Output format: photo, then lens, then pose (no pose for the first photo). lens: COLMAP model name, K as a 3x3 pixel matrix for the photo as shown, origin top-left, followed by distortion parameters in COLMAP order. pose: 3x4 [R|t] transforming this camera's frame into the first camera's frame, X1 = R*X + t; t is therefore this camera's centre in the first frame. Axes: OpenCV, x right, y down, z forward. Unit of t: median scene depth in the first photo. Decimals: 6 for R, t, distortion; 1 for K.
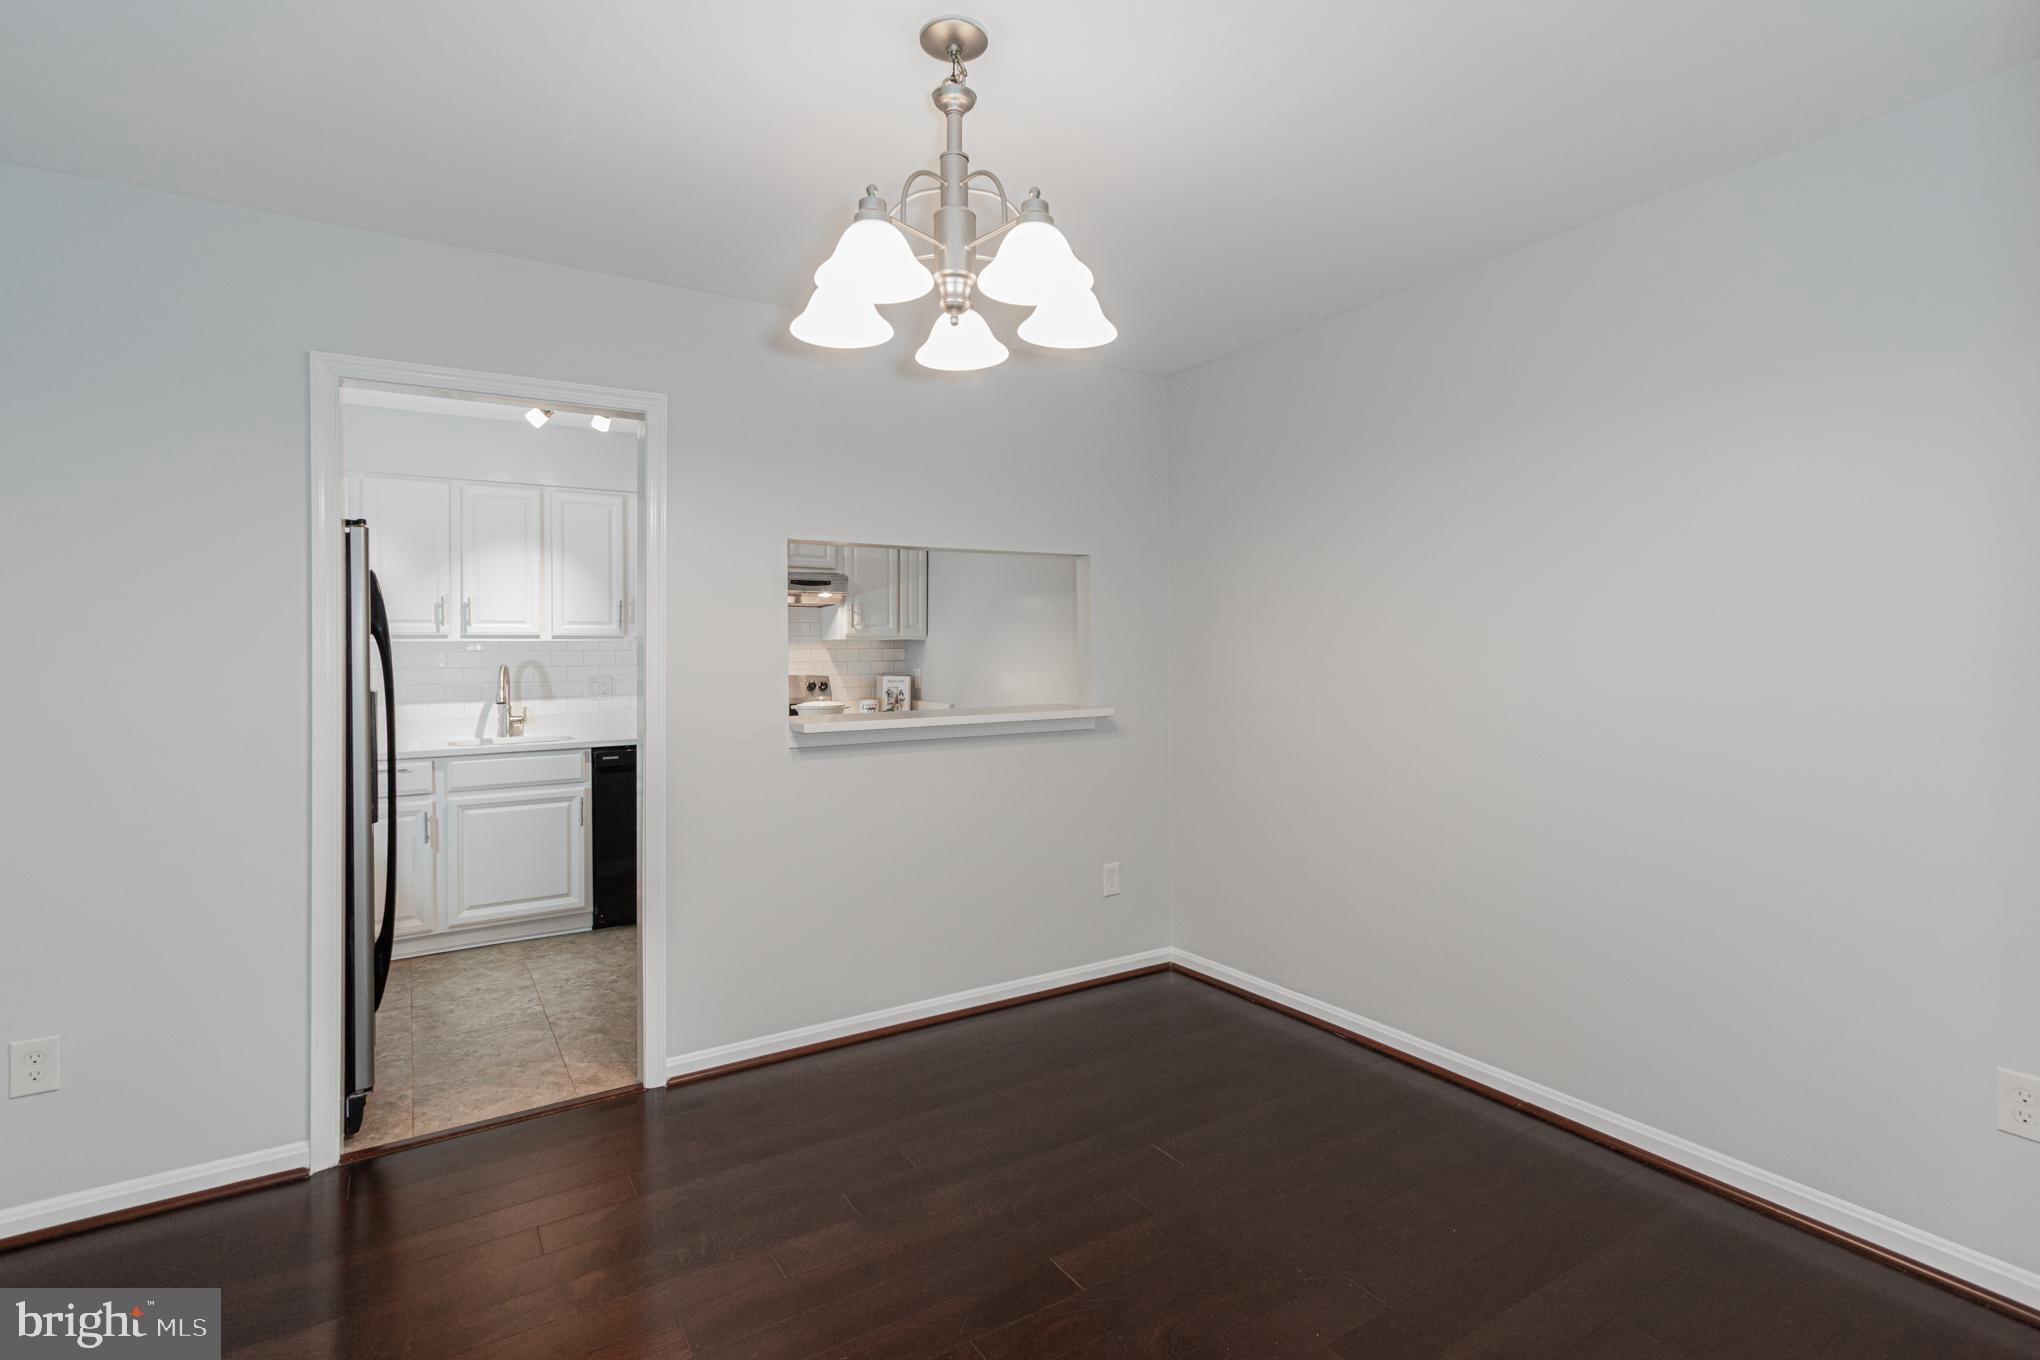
lens RADIAL K [[947.7, 0, 979.8], [0, 947.7, 646.1], [0, 0, 1]] dist [-0.001569, 0.000227]
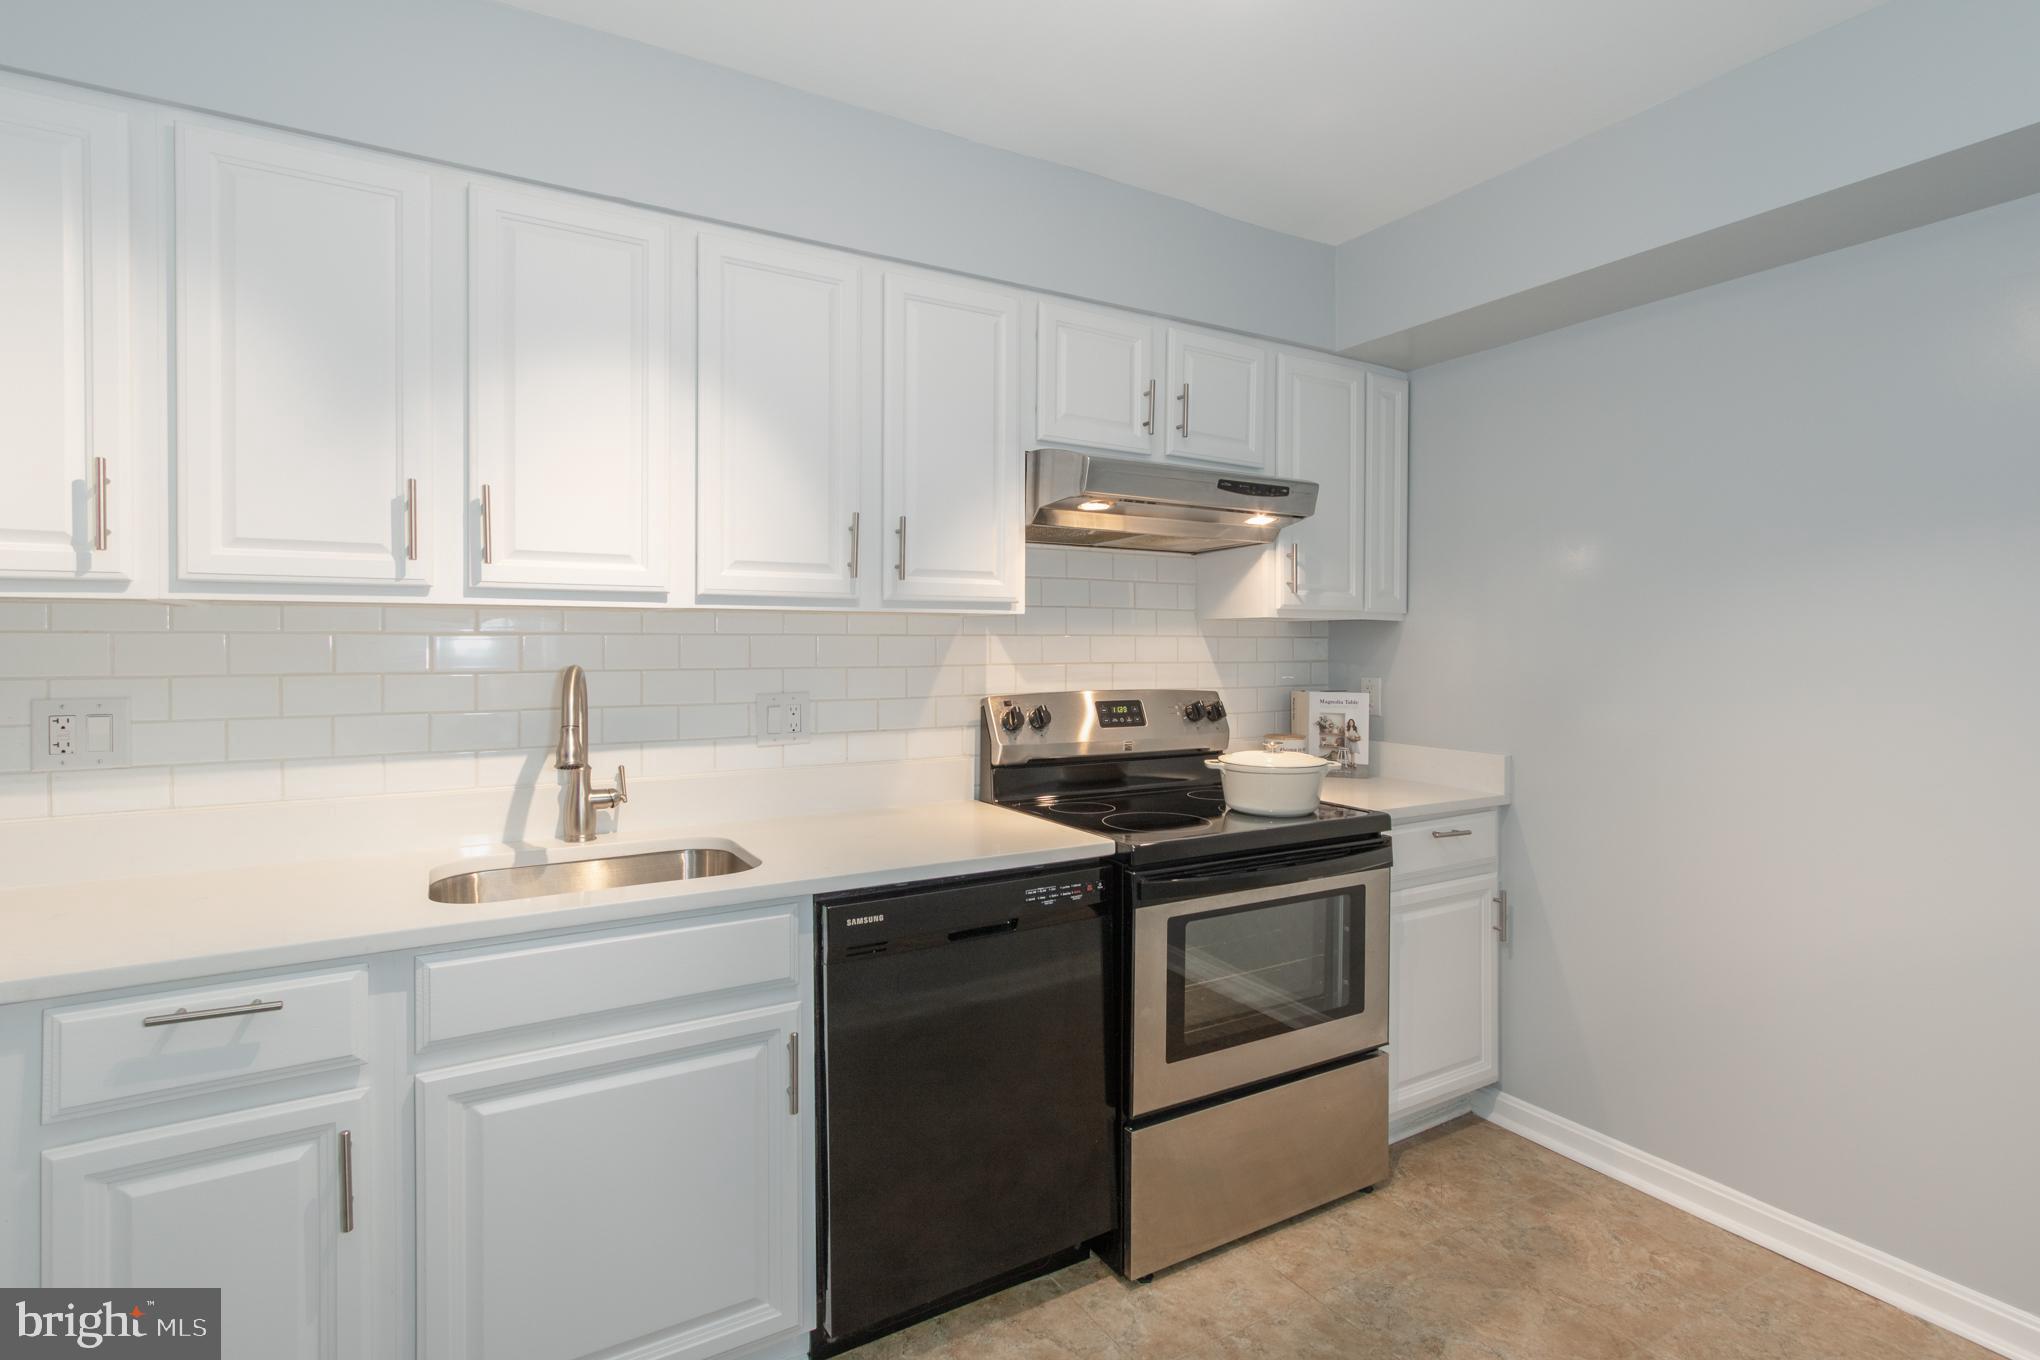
lens RADIAL K [[947.7, 0, 1021.2], [0, 947.7, 648.5], [0, 0, 1]] dist [-0.001569, 0.000227]
pose [[0.999933, 0.009675, 0.006301, -0.311072], [-0.009734, 0.999909, 0.009337, 0.006241], [-0.006210, -0.009398, 0.999937, 0.588349]]
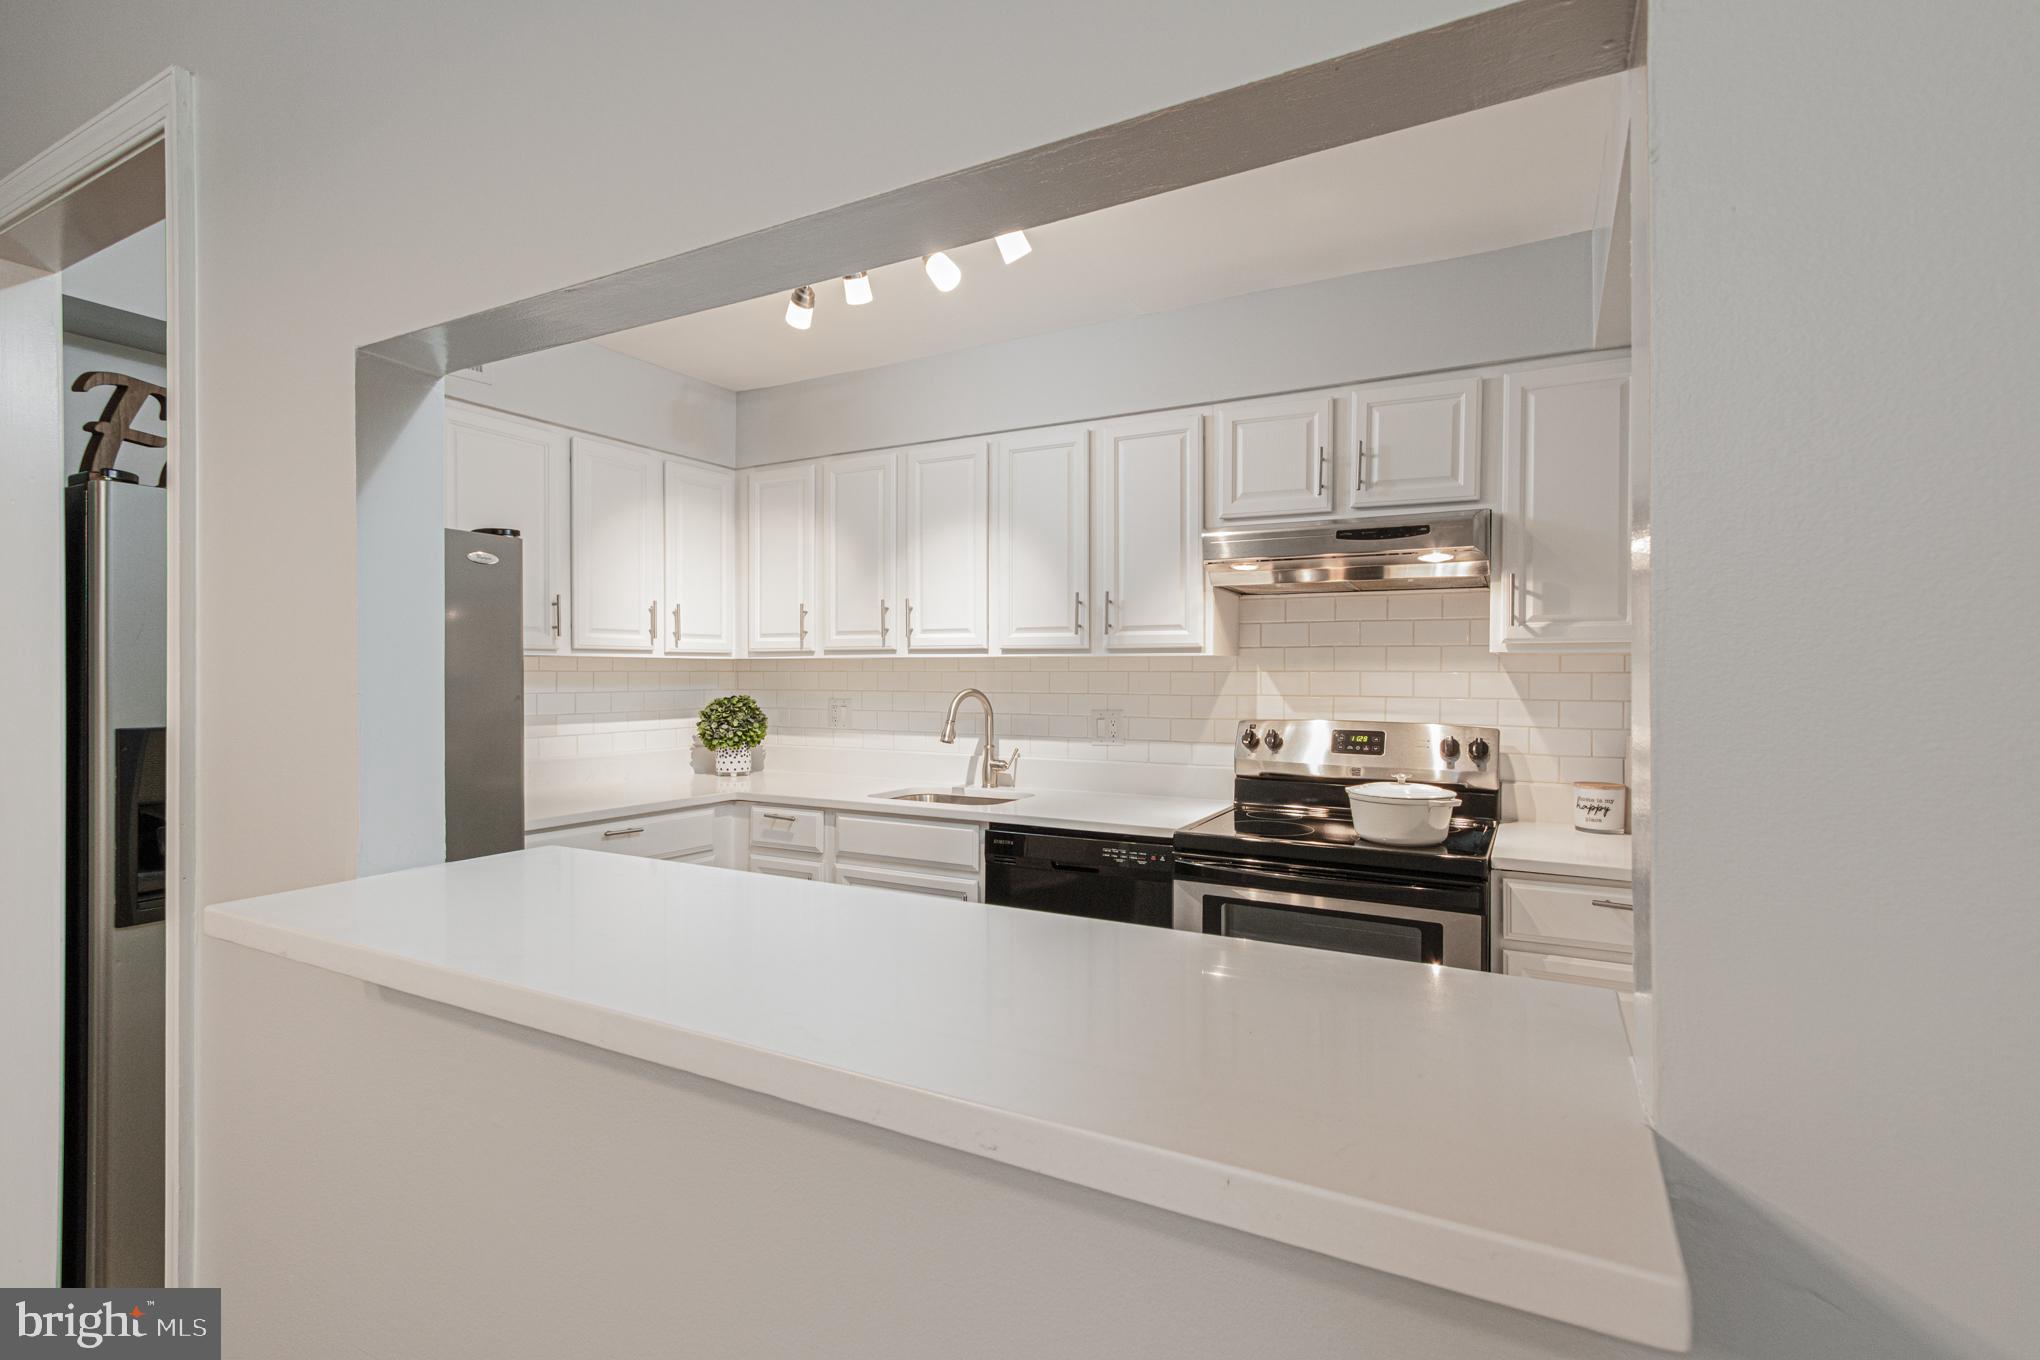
lens RADIAL K [[947.7, 0, 1025.4], [0, 947.7, 670.7], [0, 0, 1]] dist [-0.001569, 0.000227]
pose [[0.532380, 0.009087, -0.846457, 0.139482], [-0.003926, 0.999958, 0.008266, -0.001118], [0.846497, -0.001077, 0.532393, 0.635261]]
